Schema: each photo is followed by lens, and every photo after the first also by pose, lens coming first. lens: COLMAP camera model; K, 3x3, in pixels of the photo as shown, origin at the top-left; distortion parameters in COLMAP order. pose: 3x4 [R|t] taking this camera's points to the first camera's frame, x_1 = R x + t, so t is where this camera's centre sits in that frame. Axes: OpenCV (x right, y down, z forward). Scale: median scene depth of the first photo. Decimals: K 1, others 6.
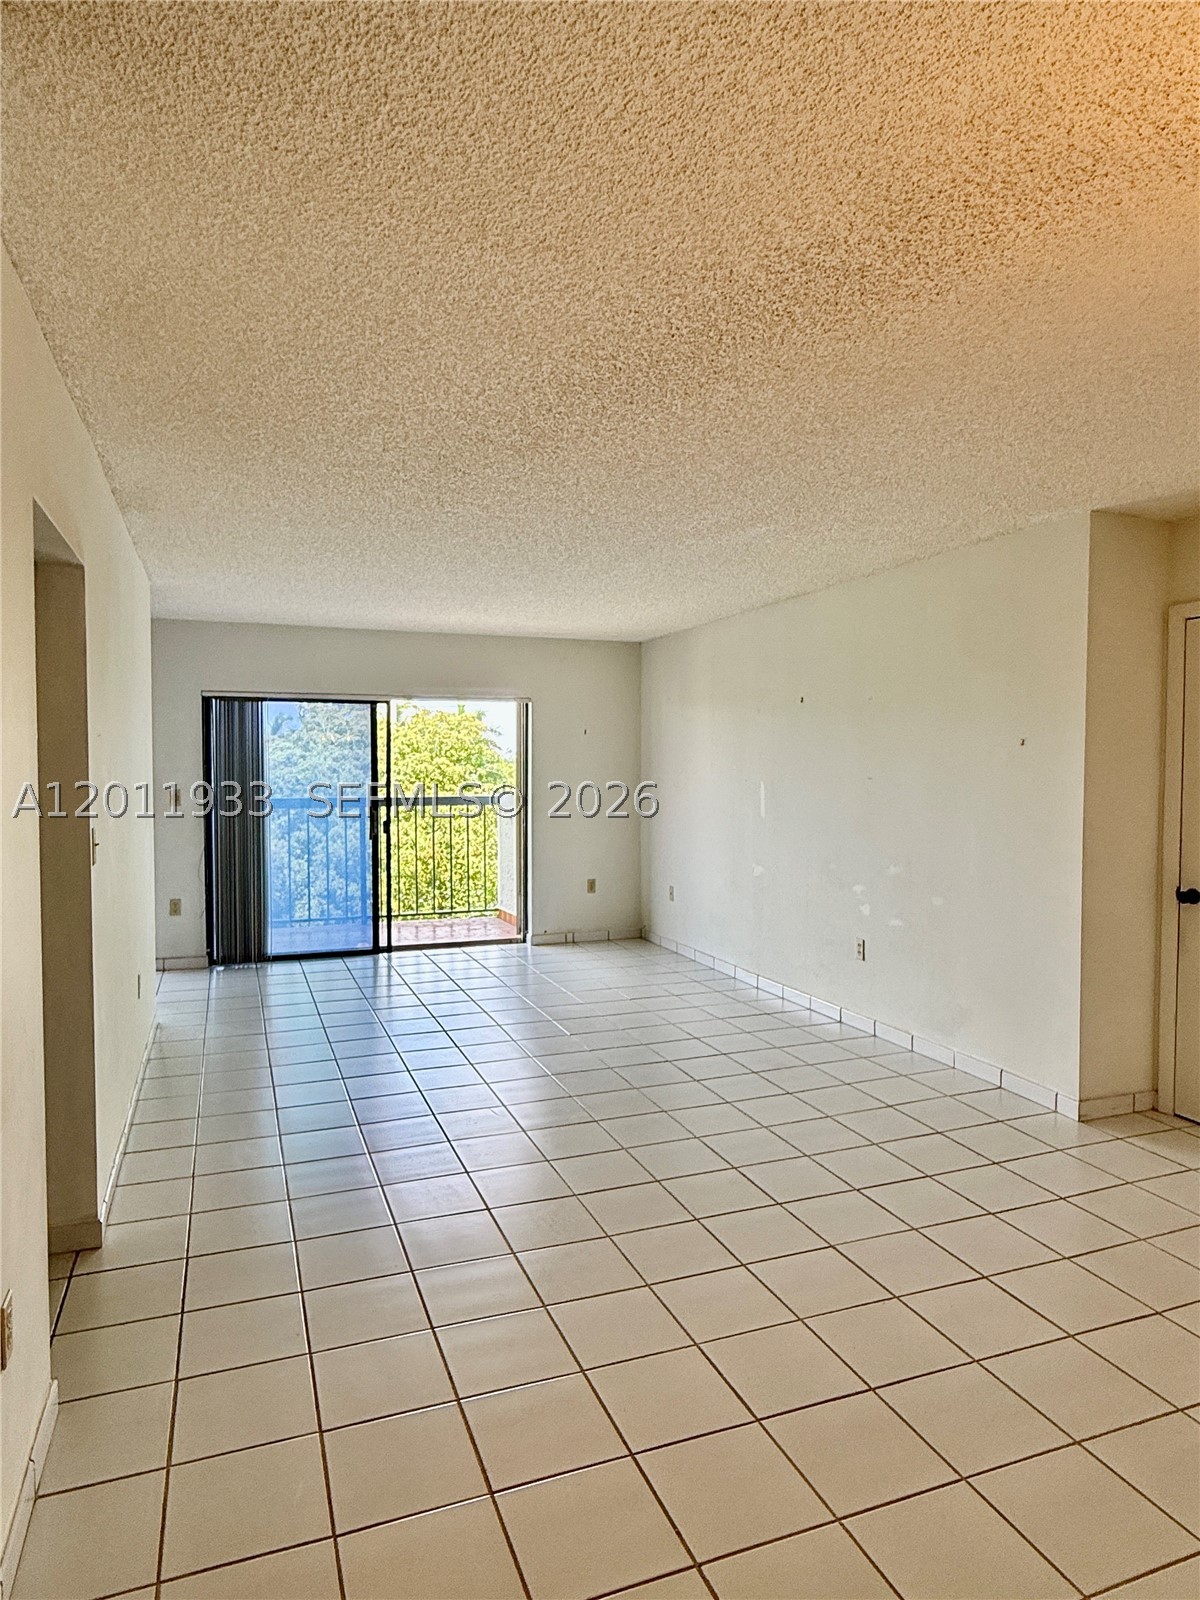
lens RADIAL K [[982.6, 0, 583.0], [0, 982.6, 802.4], [0, 0, 1]] dist [0.004965, -0.001632]
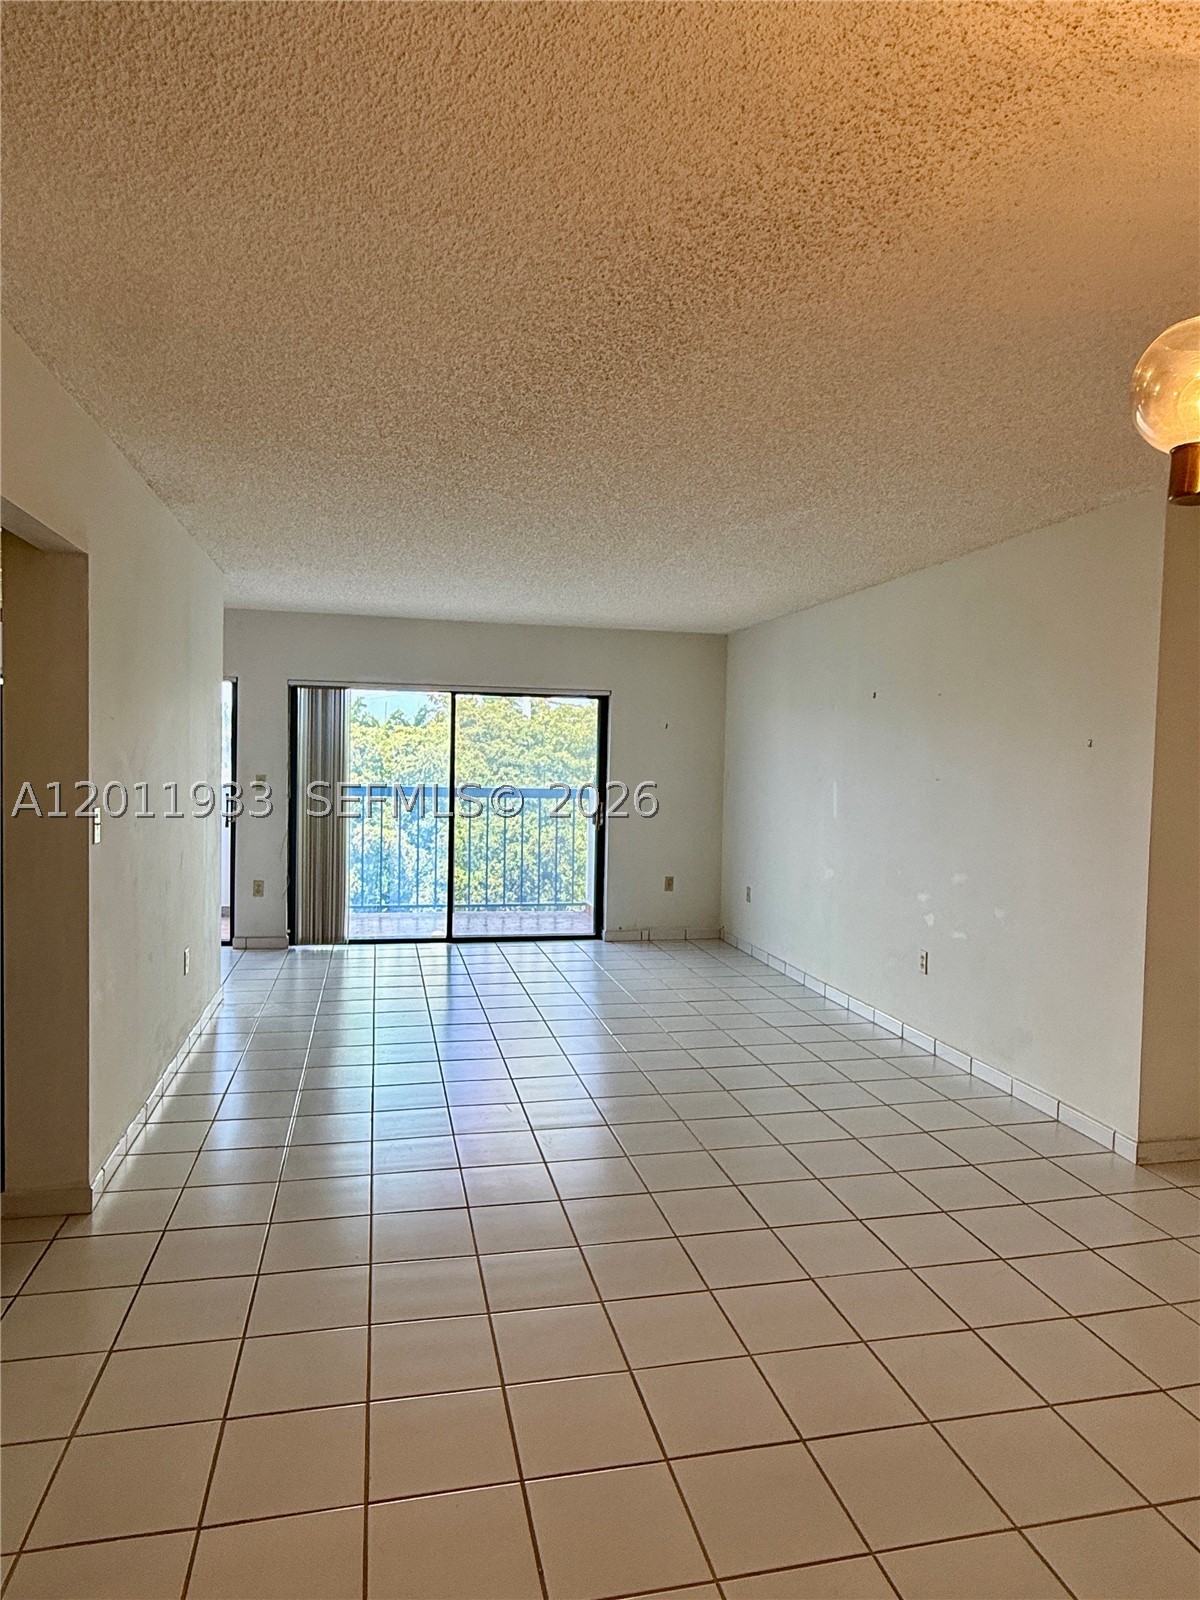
lens RADIAL K [[982.6, 0, 604.5], [0, 982.6, 799.5], [0, 0, 1]] dist [0.004965, -0.001632]
pose [[0.989944, 0.027191, -0.138823, 0.144578], [-0.026924, 0.999630, 0.003804, -0.000829], [0.138875, -0.000028, 0.990310, 0.041081]]
